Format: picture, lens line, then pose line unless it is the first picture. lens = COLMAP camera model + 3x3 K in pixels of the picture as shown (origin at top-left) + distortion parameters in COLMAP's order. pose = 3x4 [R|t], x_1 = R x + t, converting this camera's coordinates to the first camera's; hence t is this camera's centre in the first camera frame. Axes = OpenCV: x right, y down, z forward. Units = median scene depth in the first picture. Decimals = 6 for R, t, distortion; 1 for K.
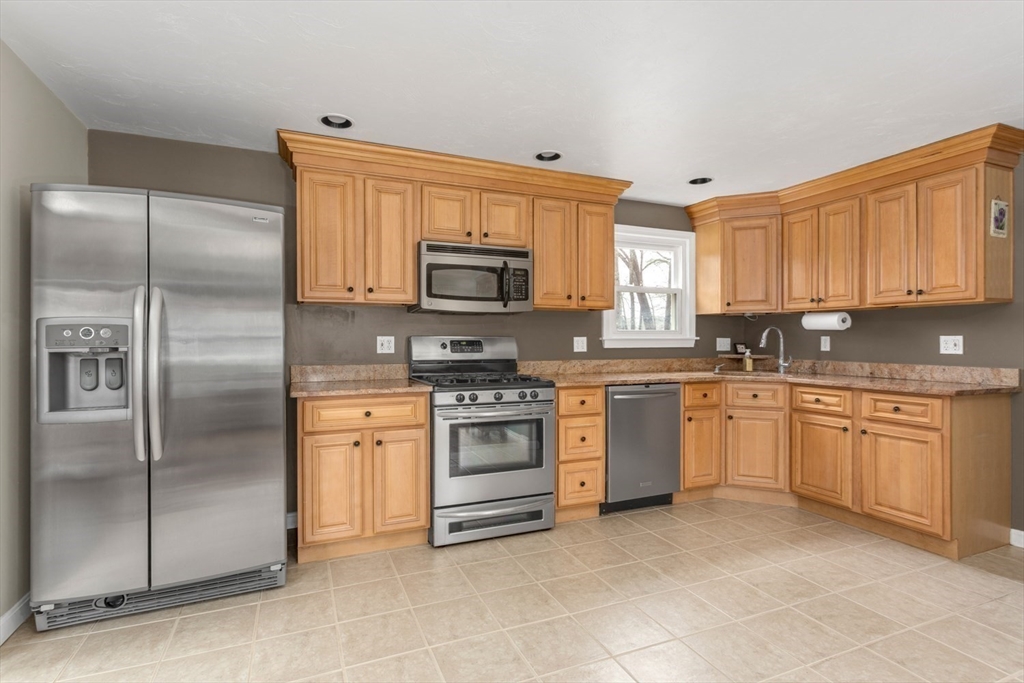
lens RADIAL K [[484.9, 0, 512.0], [0, 484.9, 341.5], [0, 0, 1]] dist [0.001451, -0.000056]
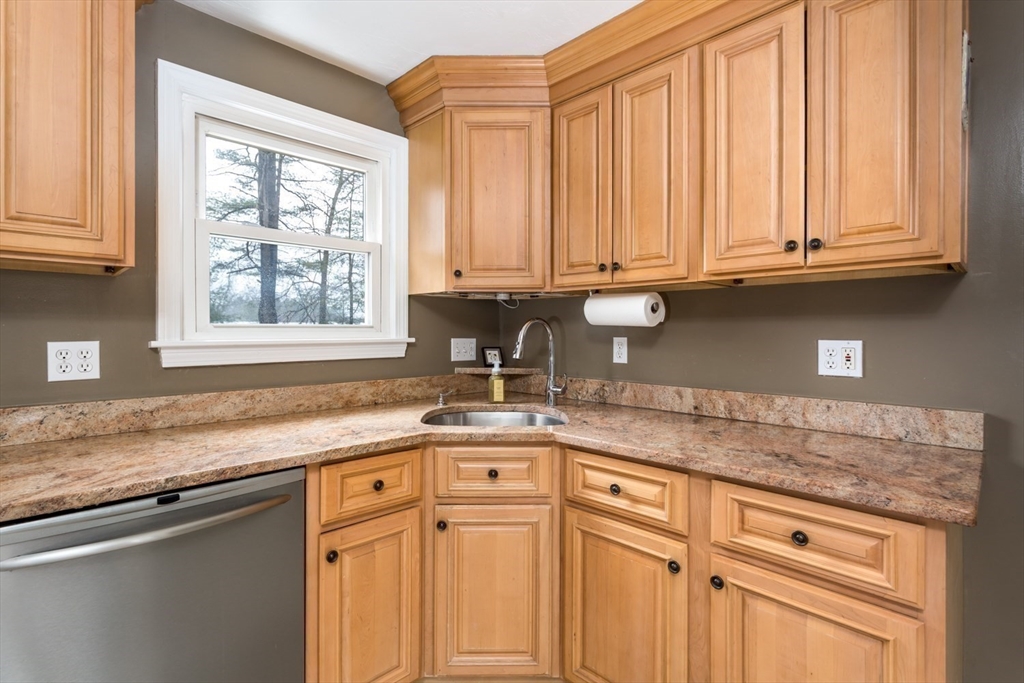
lens RADIAL K [[484.9, 0, 512.0], [0, 484.9, 341.5], [0, 0, 1]] dist [0.001451, -0.000056]
pose [[0.923255, -0.006942, 0.384126, 0.345790], [0.000215, 0.999846, 0.017551, -0.017101], [-0.384188, -0.016121, 0.923114, 0.582067]]
